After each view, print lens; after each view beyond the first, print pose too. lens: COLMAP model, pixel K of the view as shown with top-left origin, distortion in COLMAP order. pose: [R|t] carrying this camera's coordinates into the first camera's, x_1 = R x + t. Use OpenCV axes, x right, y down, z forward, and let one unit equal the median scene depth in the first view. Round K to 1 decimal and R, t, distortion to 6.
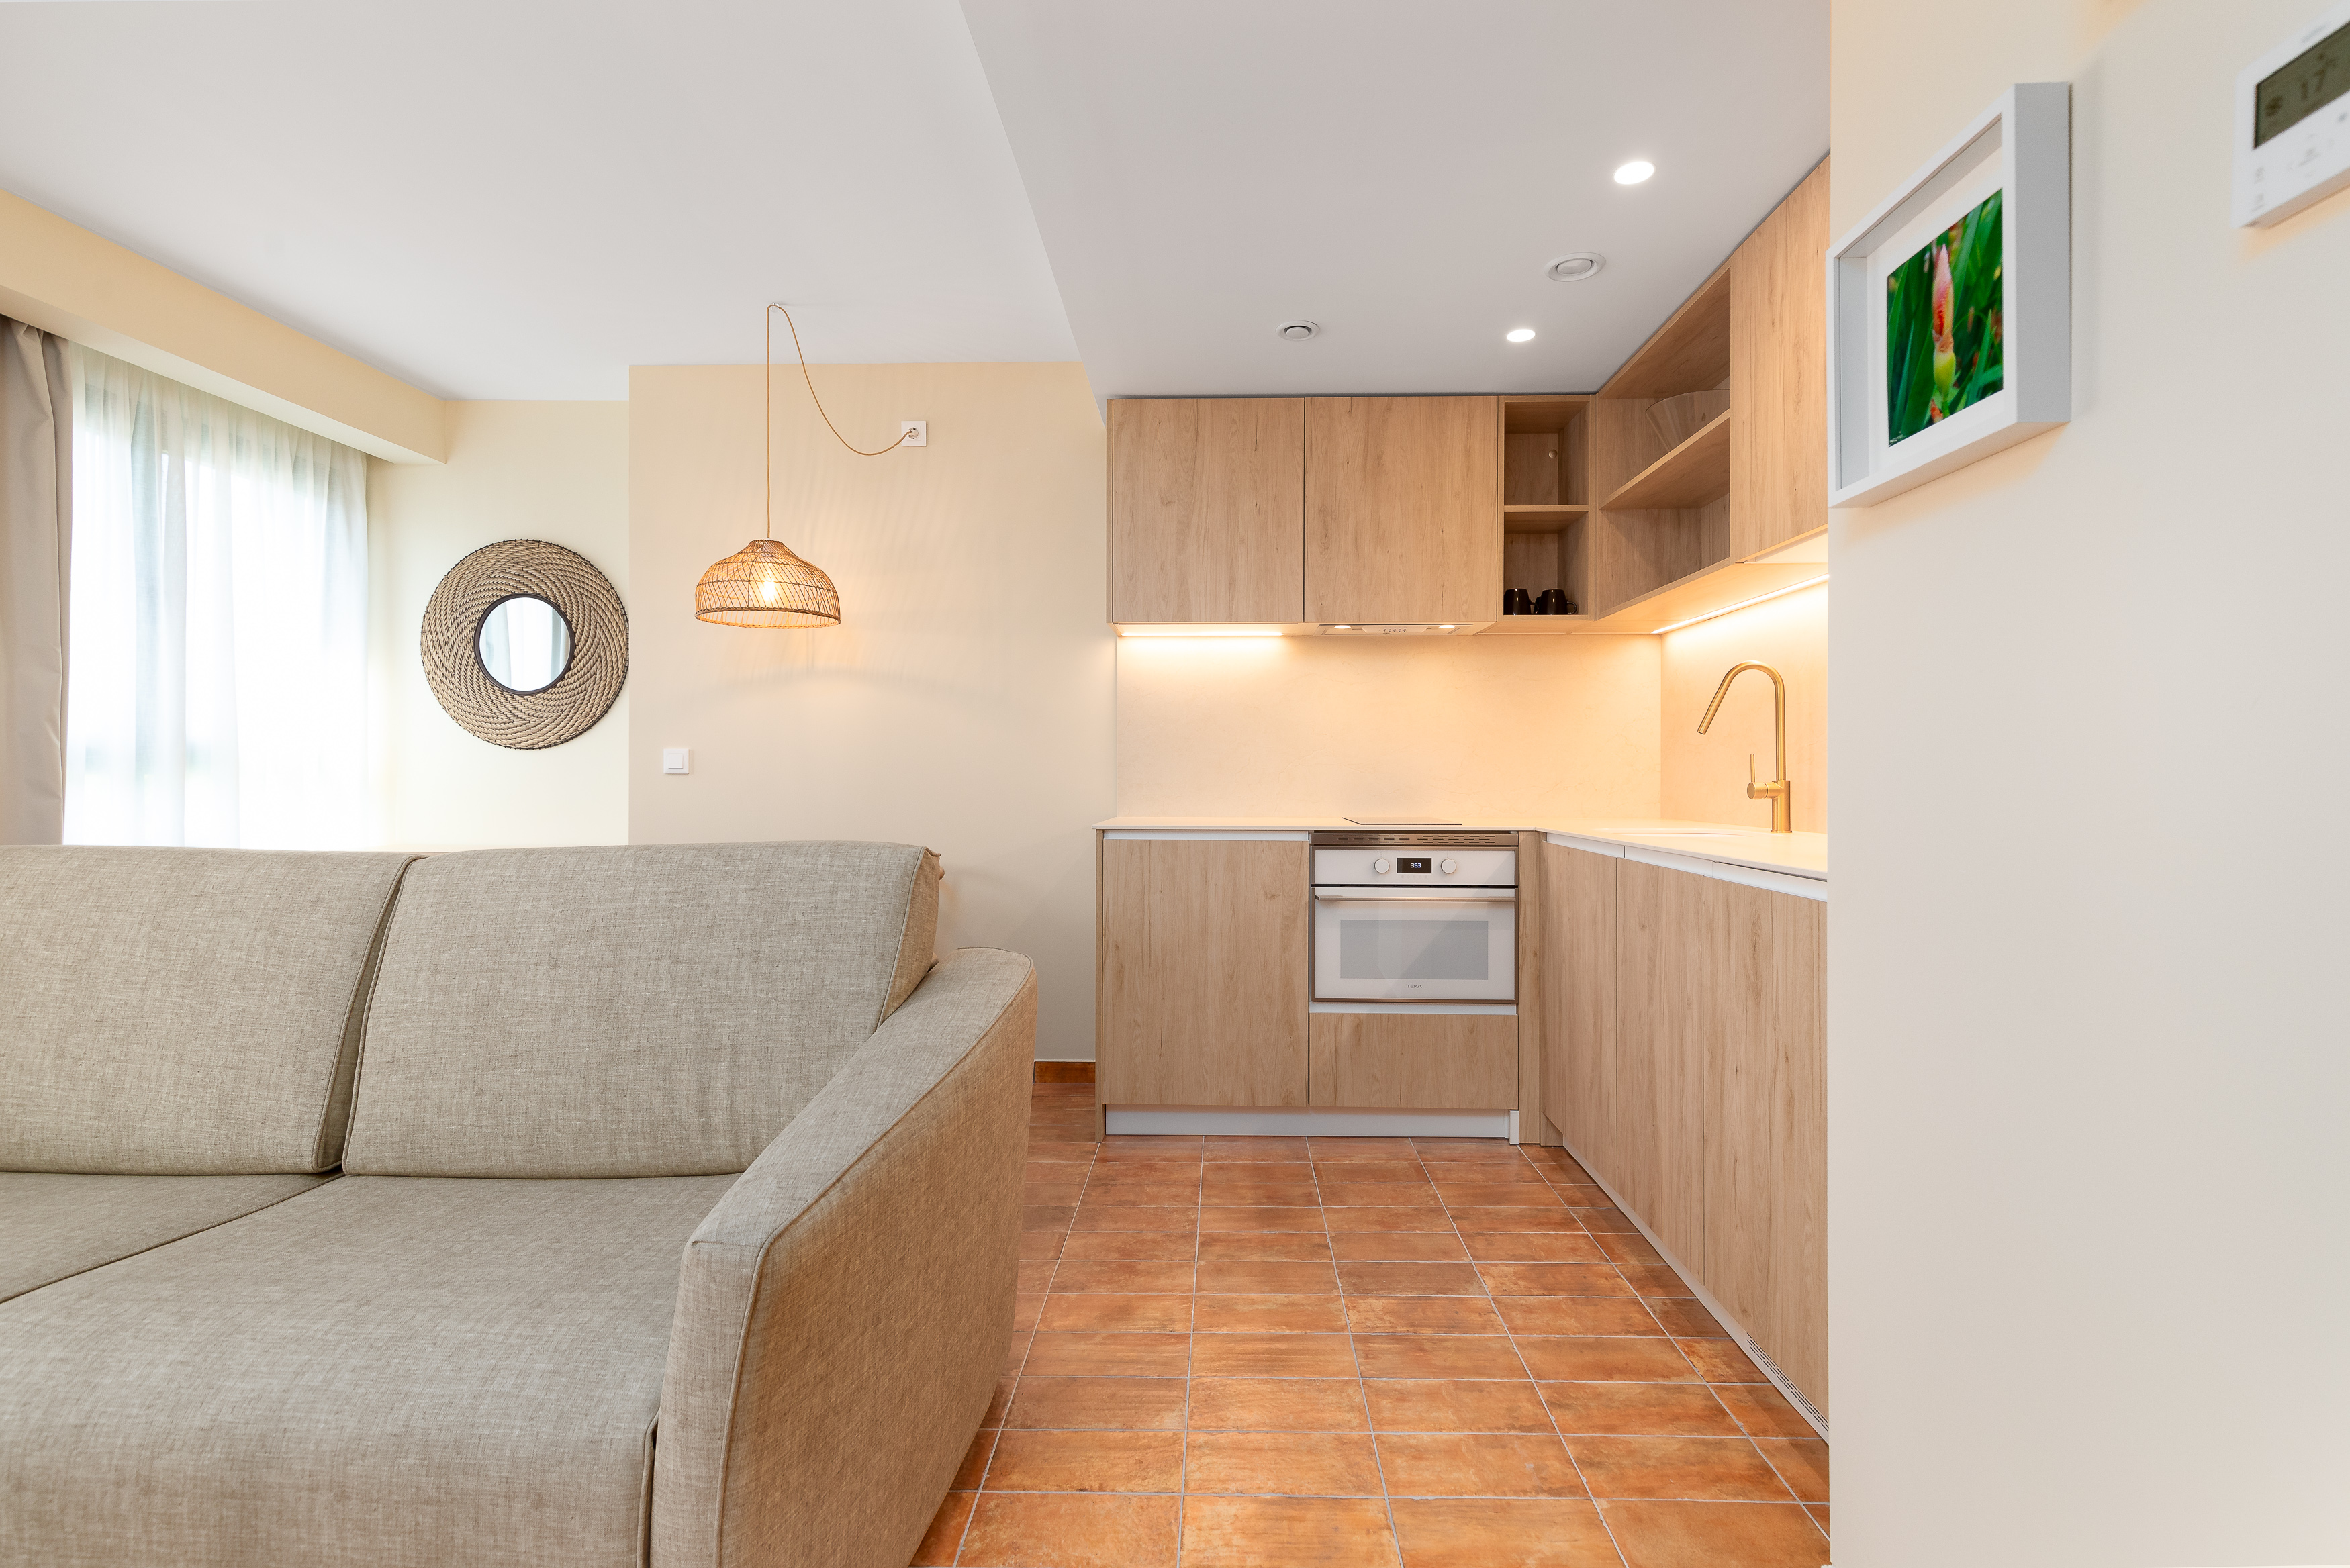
lens RADIAL K [[1064.8, 0, 1196.6], [0, 1064.8, 776.5], [0, 0, 1]] dist [0.008856, -0.000115]
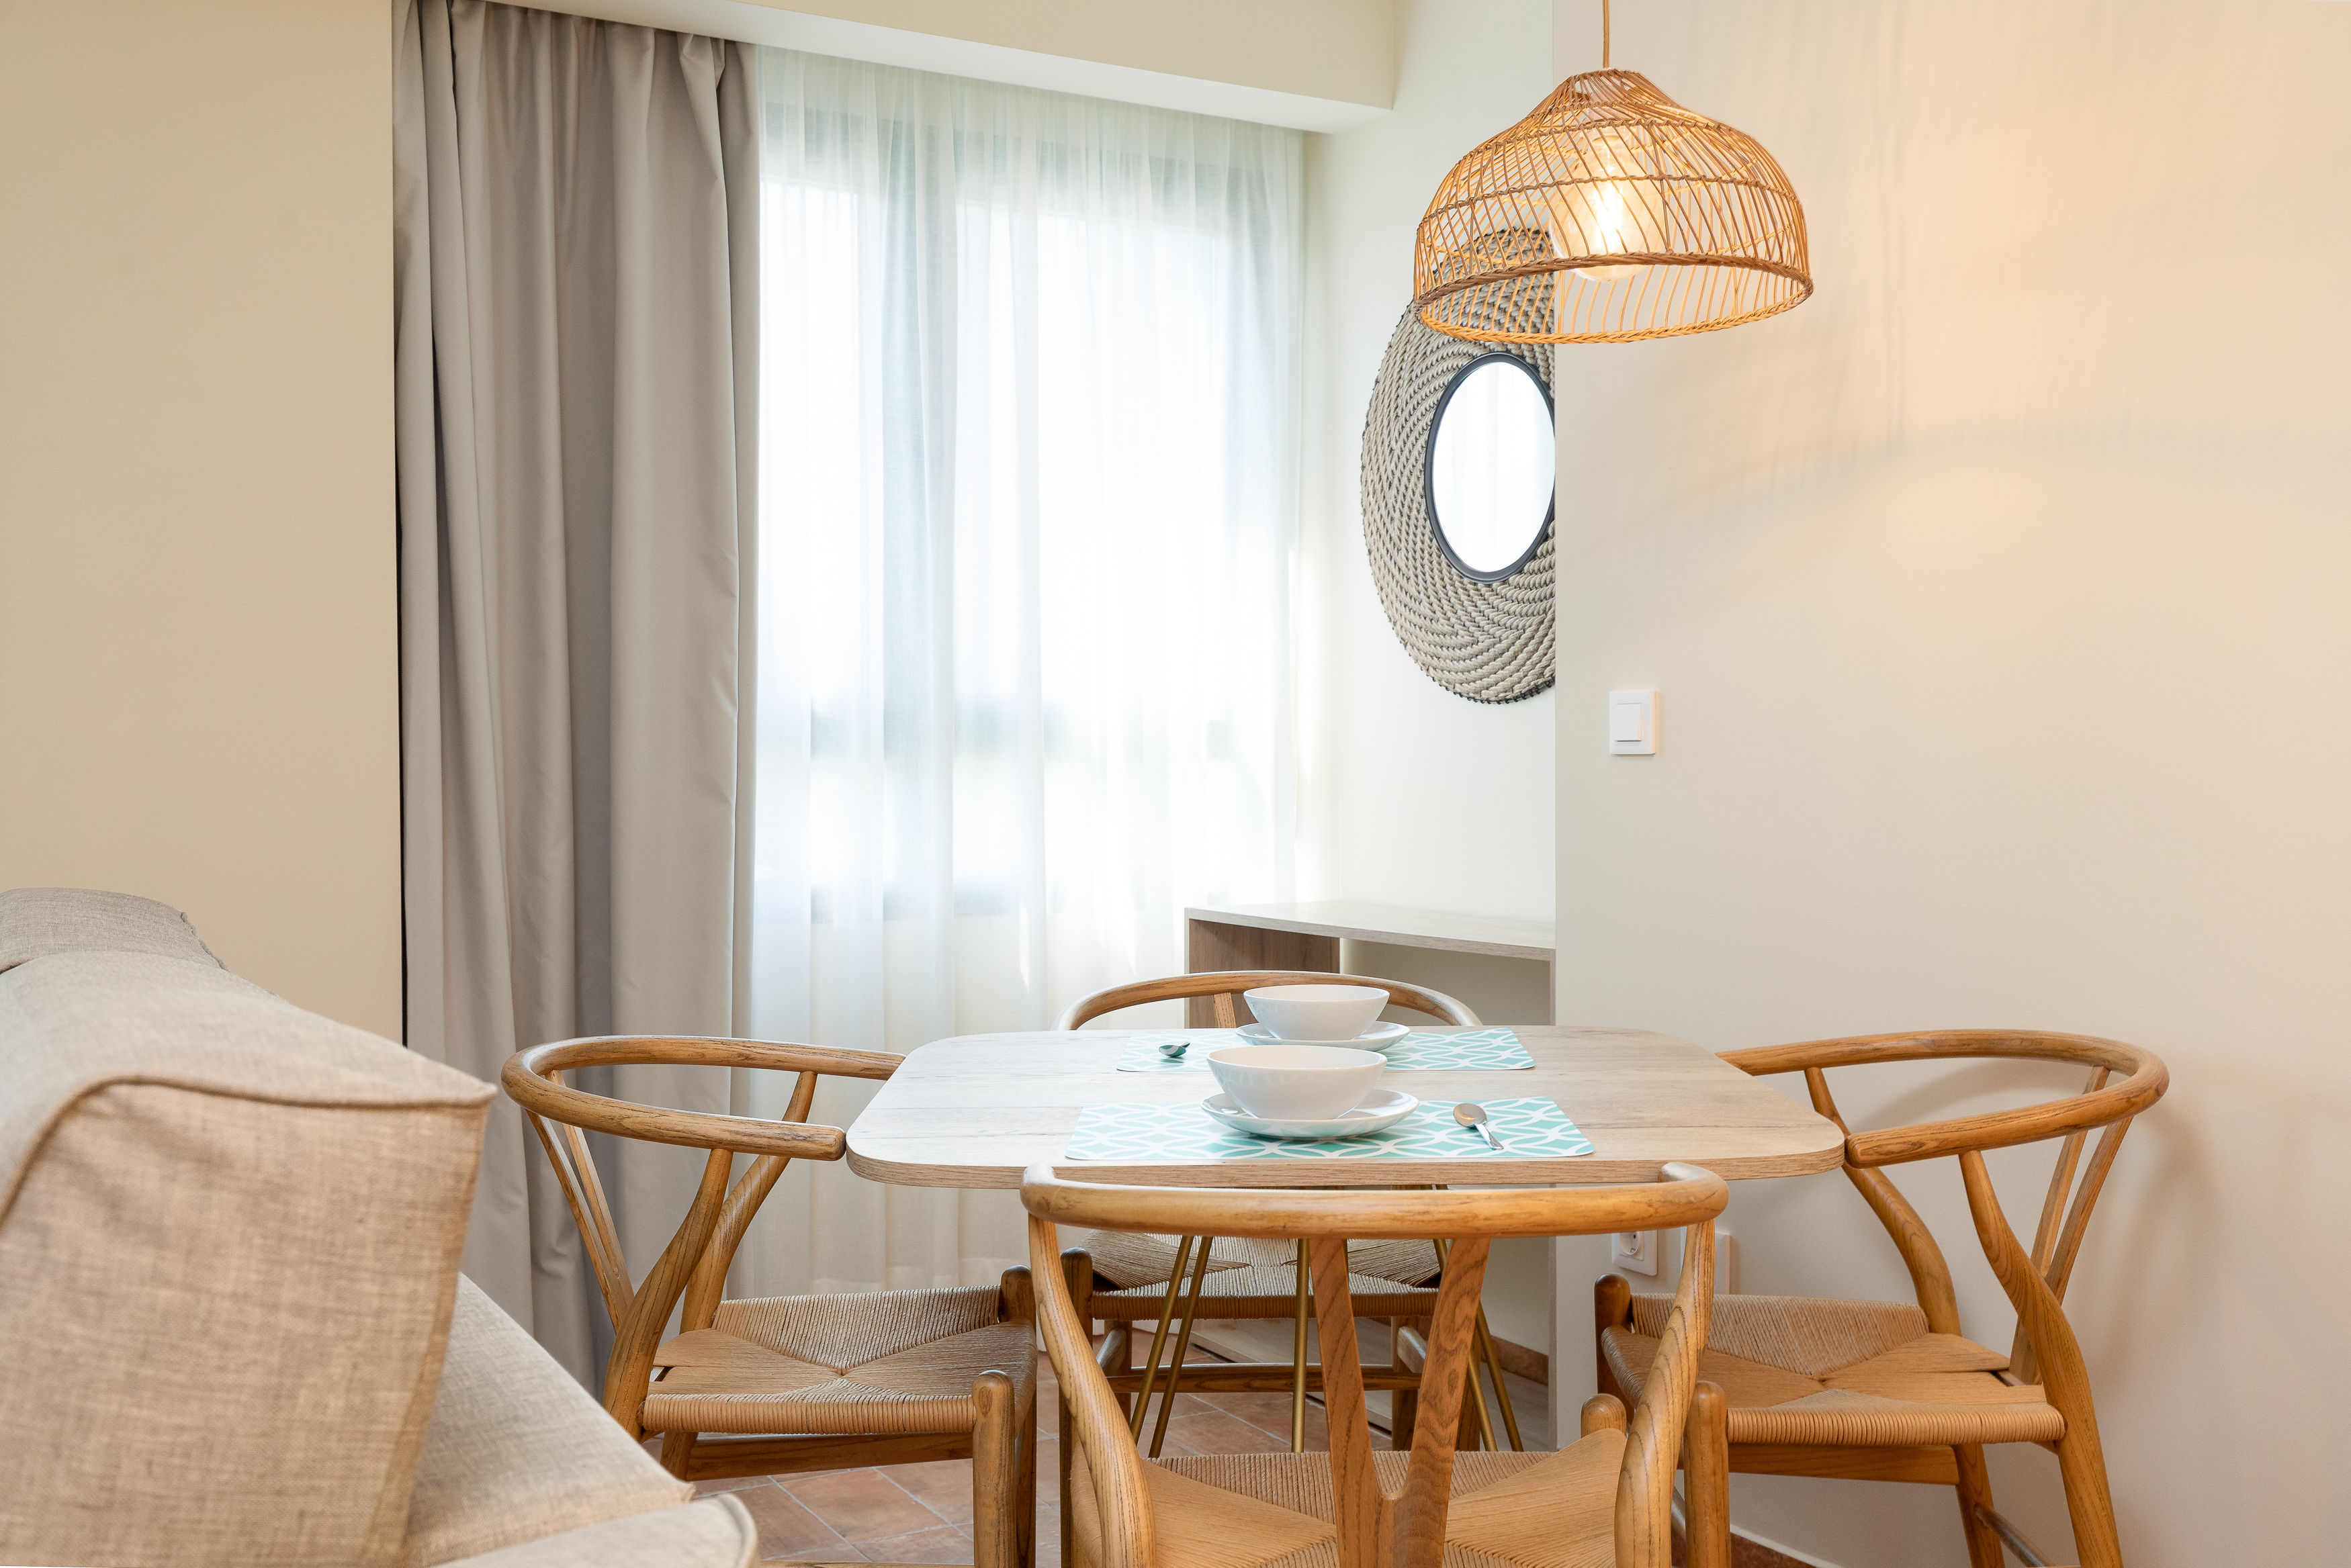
lens RADIAL K [[2311.4, 0, 1175.5], [0, 2311.4, 784.0], [0, 0, 1]] dist [-0.044177, -0.001665]
pose [[0.507459, 0.002905, -0.861671, 0.180684], [0.002263, 0.999986, 0.004703, 0.004760], [0.861673, -0.004336, 0.507445, 0.533924]]
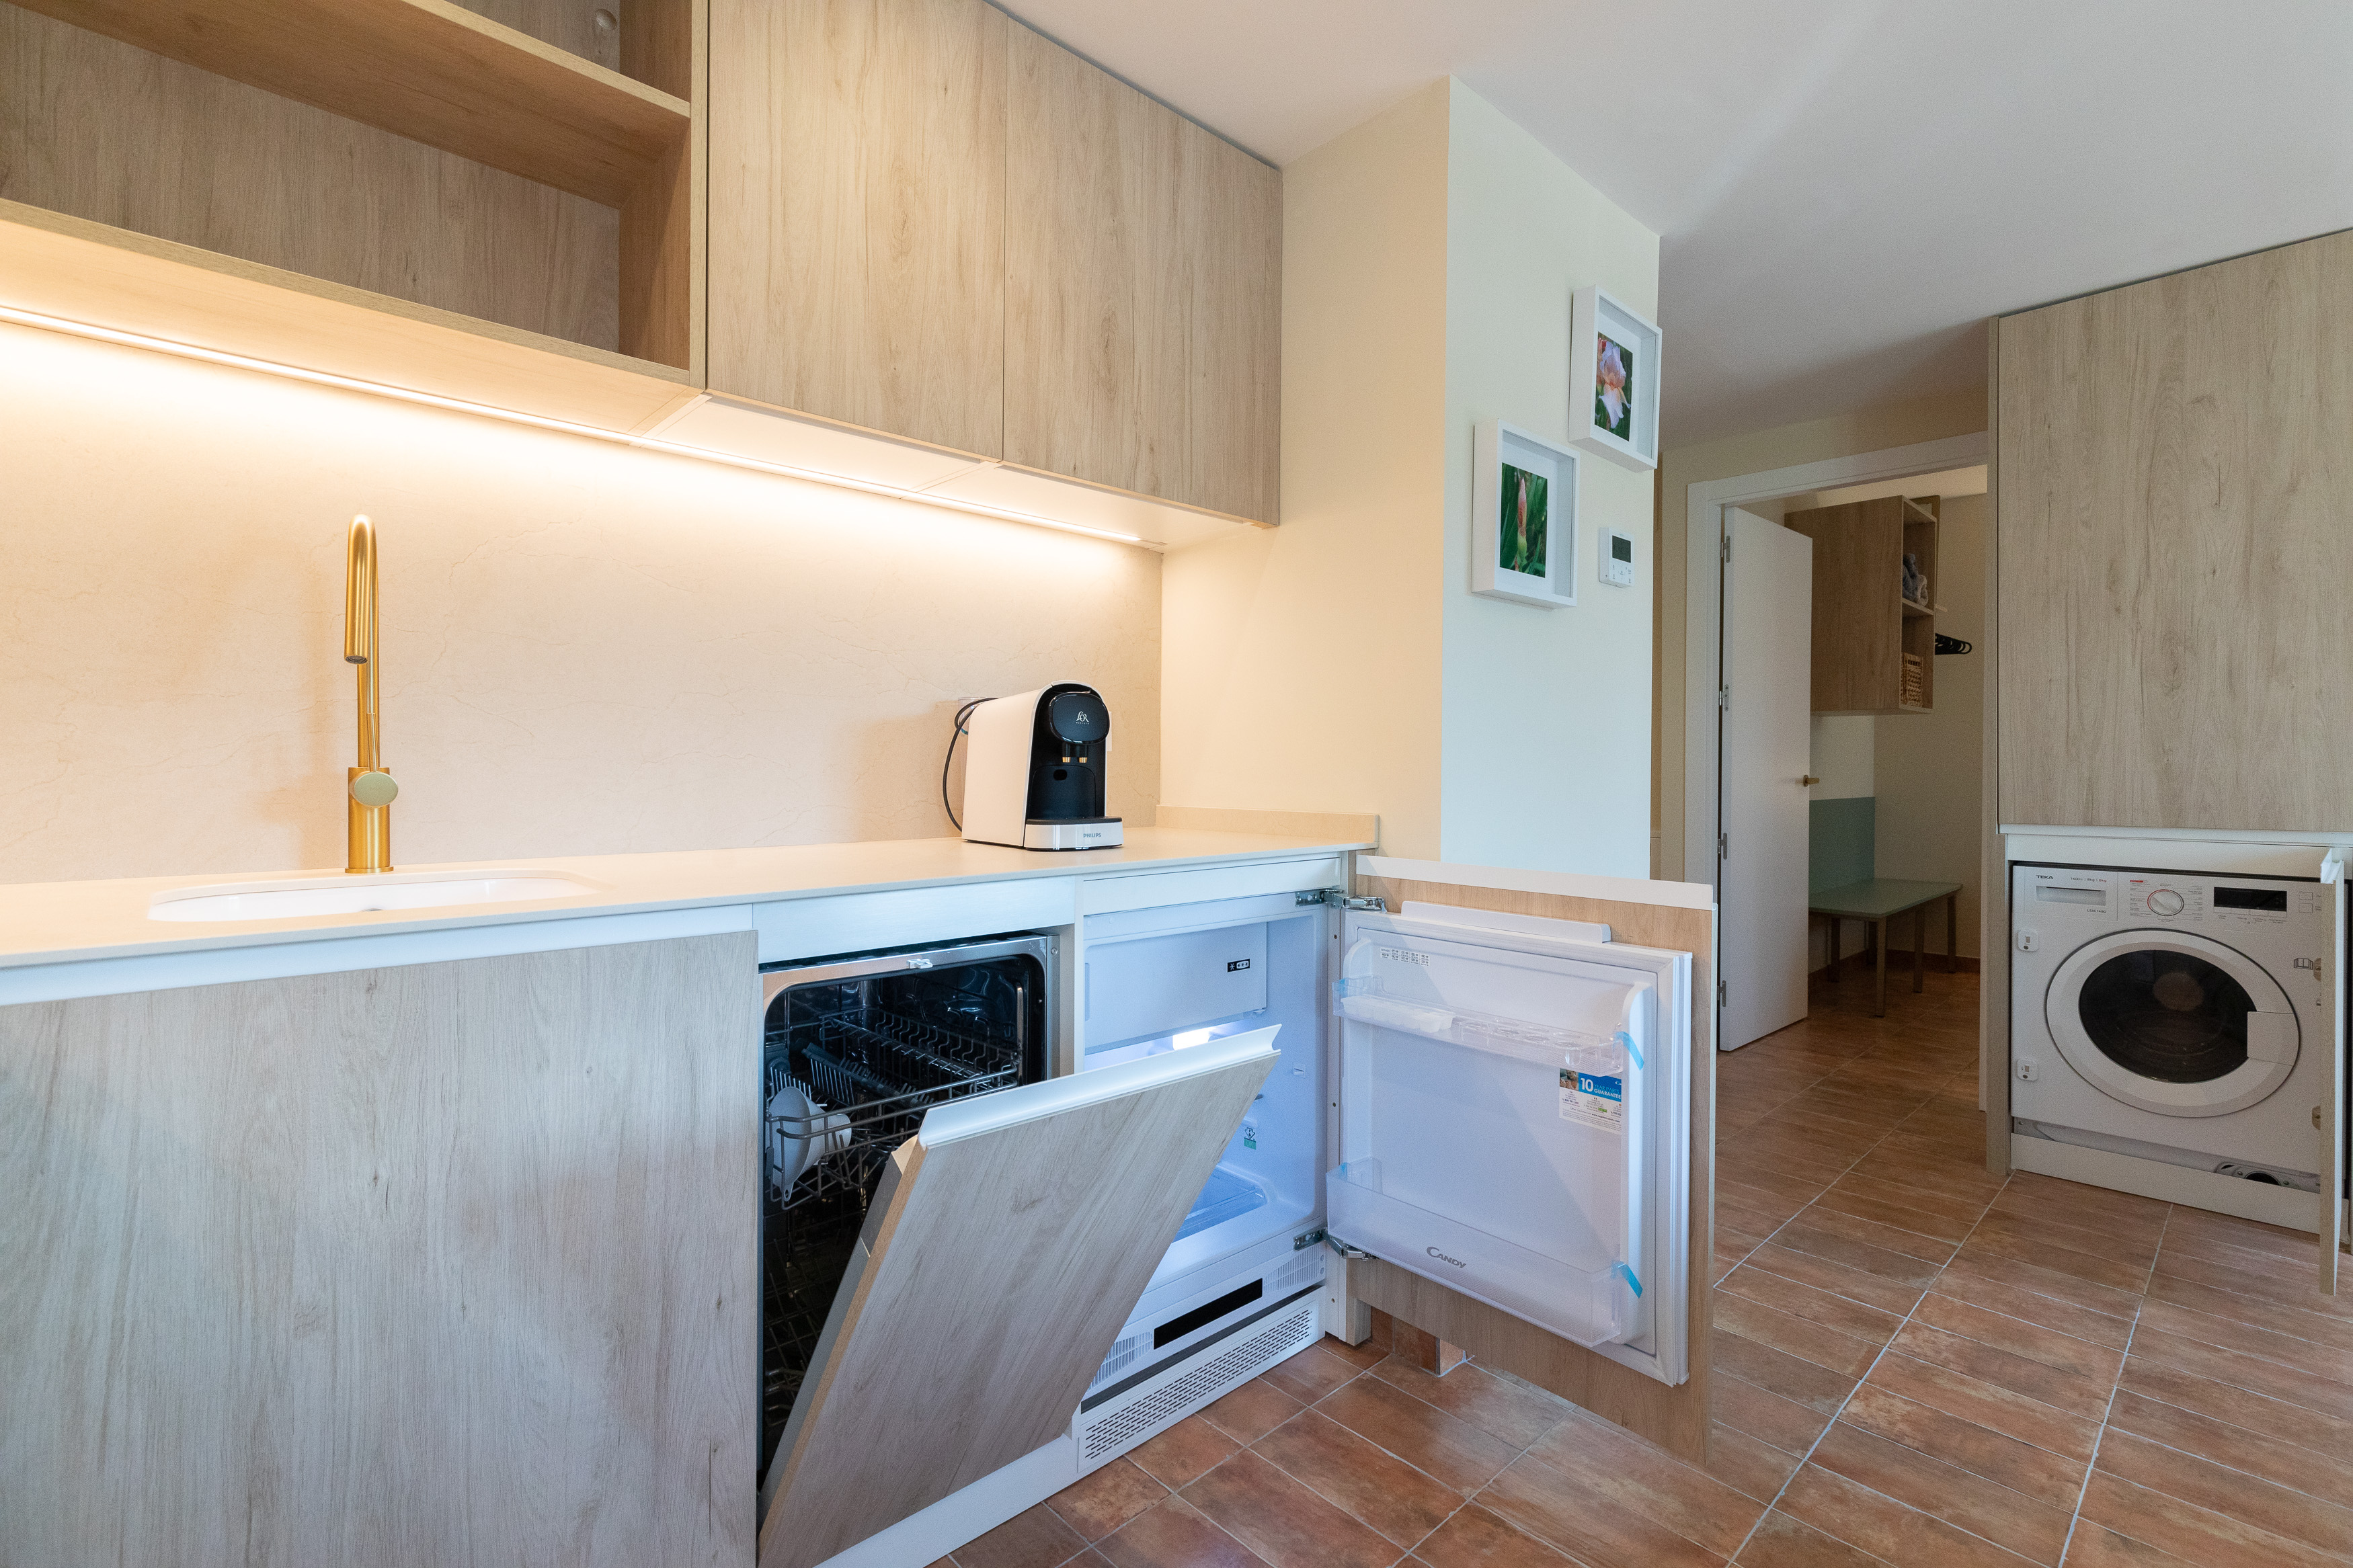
lens RADIAL K [[1058.5, 0, 1187.3], [0, 1058.5, 775.6], [0, 0, 1]] dist [0.001673, 0.000280]
pose [[-0.706936, -0.012567, 0.707166, -0.065993], [-0.006403, 0.999915, 0.011369, -0.000862], [-0.707249, 0.003509, -0.706956, 0.960338]]
